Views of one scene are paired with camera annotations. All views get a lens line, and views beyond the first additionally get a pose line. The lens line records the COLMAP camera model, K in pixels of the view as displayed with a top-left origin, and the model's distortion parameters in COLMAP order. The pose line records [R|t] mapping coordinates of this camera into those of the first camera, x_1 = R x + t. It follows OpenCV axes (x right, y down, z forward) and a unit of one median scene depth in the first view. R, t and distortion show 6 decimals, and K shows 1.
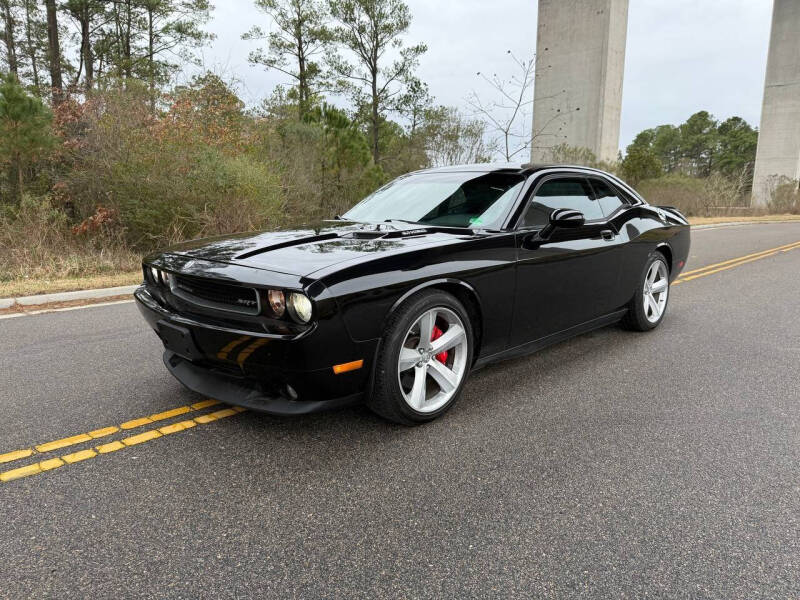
lens RADIAL K [[564.8, 0, 400.0], [0, 564.8, 300.0], [0, 0, 1]] dist [0.007678, -0.001957]
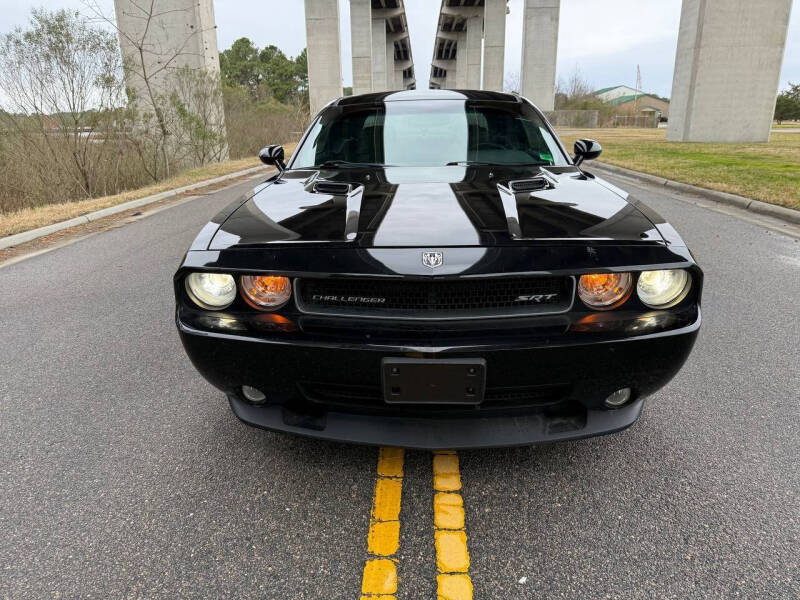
lens RADIAL K [[564.7, 0, 392.5], [0, 564.7, 292.2], [0, 0, 1]] dist [0.006870, -0.002559]
pose [[0.743796, -0.209928, 0.634584, -0.090626], [0.138866, 0.977217, 0.160510, -0.014934], [-0.653822, -0.031265, 0.756002, 0.063734]]
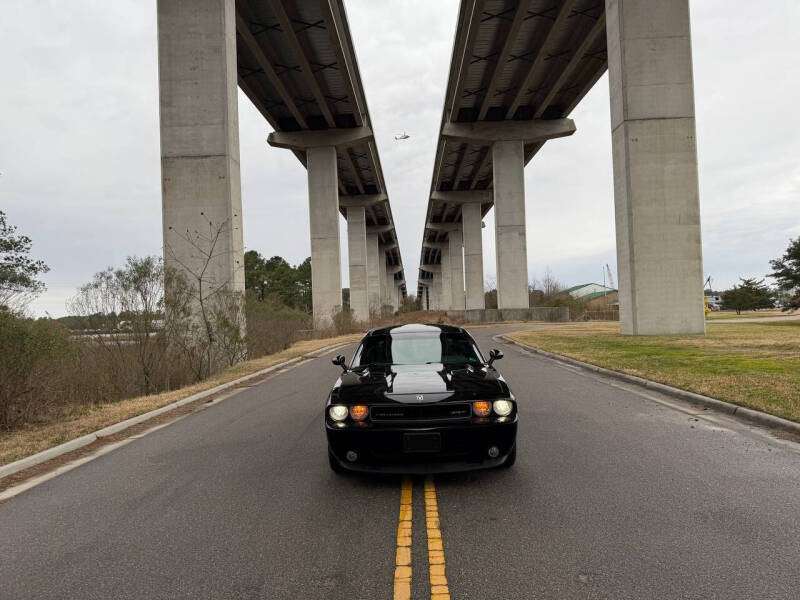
lens RADIAL K [[557.2, 0, 395.5], [0, 557.2, 300.3], [0, 0, 1]] dist [0.095058, -0.084964]
pose [[0.730215, -0.013224, 0.683090, -0.184204], [0.162719, 0.974409, -0.155080, -0.011456], [-0.663558, 0.224394, 0.713679, -0.031314]]
